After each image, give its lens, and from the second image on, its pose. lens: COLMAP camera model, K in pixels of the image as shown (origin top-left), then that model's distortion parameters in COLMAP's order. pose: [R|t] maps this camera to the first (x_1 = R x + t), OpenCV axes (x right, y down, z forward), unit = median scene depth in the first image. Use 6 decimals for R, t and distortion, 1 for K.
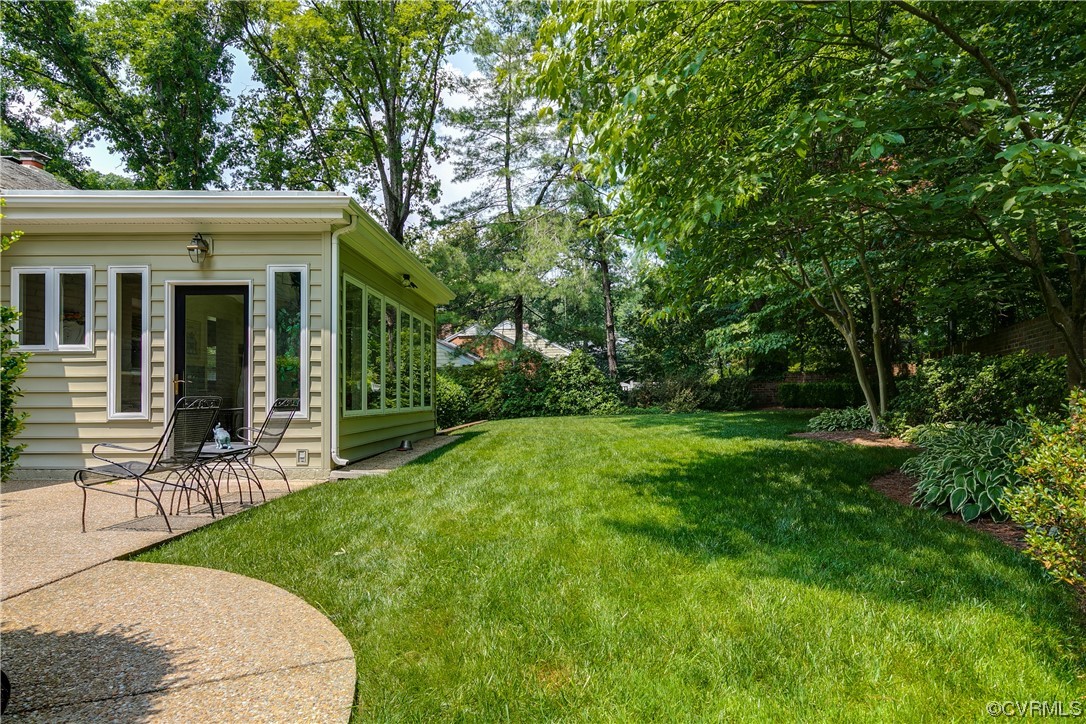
lens RADIAL K [[573.2, 0, 543.0], [0, 573.2, 361.6], [0, 0, 1]] dist [-0.000668, 0.000237]
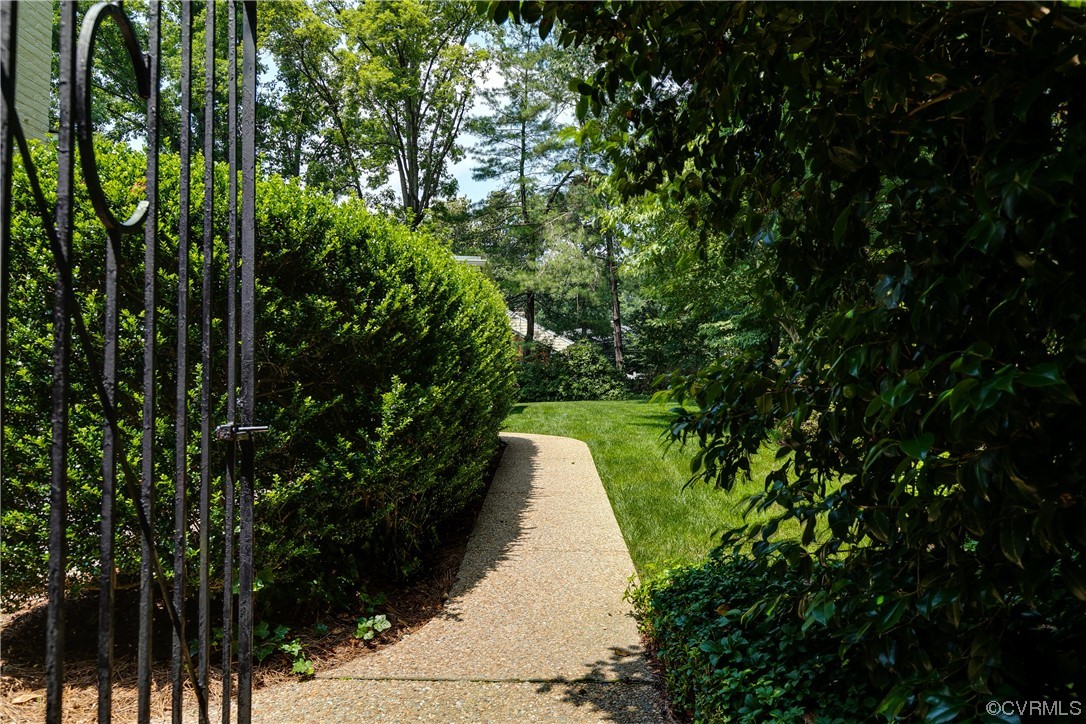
lens RADIAL K [[750.8, 0, 542.8], [0, 750.8, 361.1], [0, 0, 1]] dist [0.004628, 0.000250]
pose [[0.999364, 0.002301, 0.035587, -0.074546], [-0.002765, 0.999912, 0.012985, -0.002041], [-0.035554, -0.013075, 0.999282, -0.421825]]
